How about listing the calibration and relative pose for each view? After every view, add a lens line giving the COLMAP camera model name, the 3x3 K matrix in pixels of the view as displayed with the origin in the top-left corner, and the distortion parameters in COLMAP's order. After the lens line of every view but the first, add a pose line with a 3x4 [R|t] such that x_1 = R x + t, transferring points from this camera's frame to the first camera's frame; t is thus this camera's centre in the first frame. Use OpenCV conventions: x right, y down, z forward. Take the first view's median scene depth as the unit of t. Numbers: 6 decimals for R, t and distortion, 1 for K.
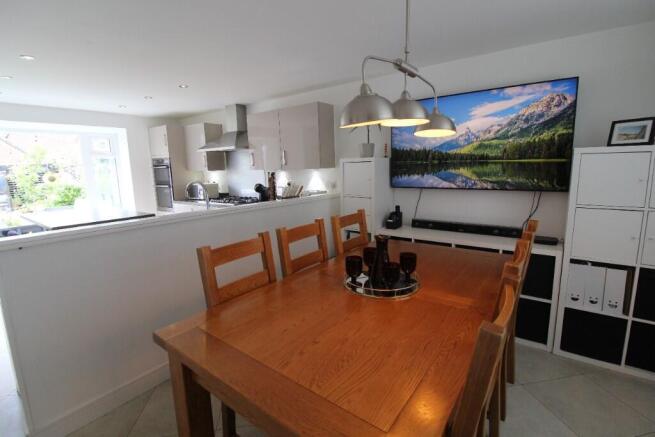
lens RADIAL K [[301.3, 0, 328.6], [0, 301.3, 219.1], [0, 0, 1]] dist [-0.002243, -0.000682]
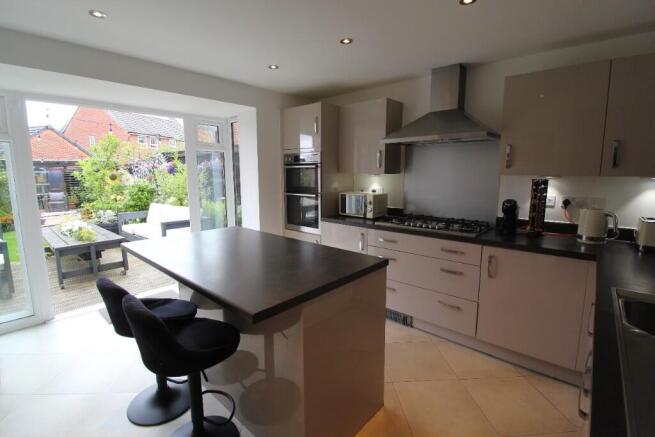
lens RADIAL K [[301.3, 0, 326.3], [0, 301.3, 214.7], [0, 0, 1]] dist [-0.002243, -0.000682]
pose [[0.995625, 0.040553, -0.084181, -0.431772], [-0.043047, 0.998680, -0.028021, -0.048468], [0.082933, 0.031522, 0.996056, 0.336993]]
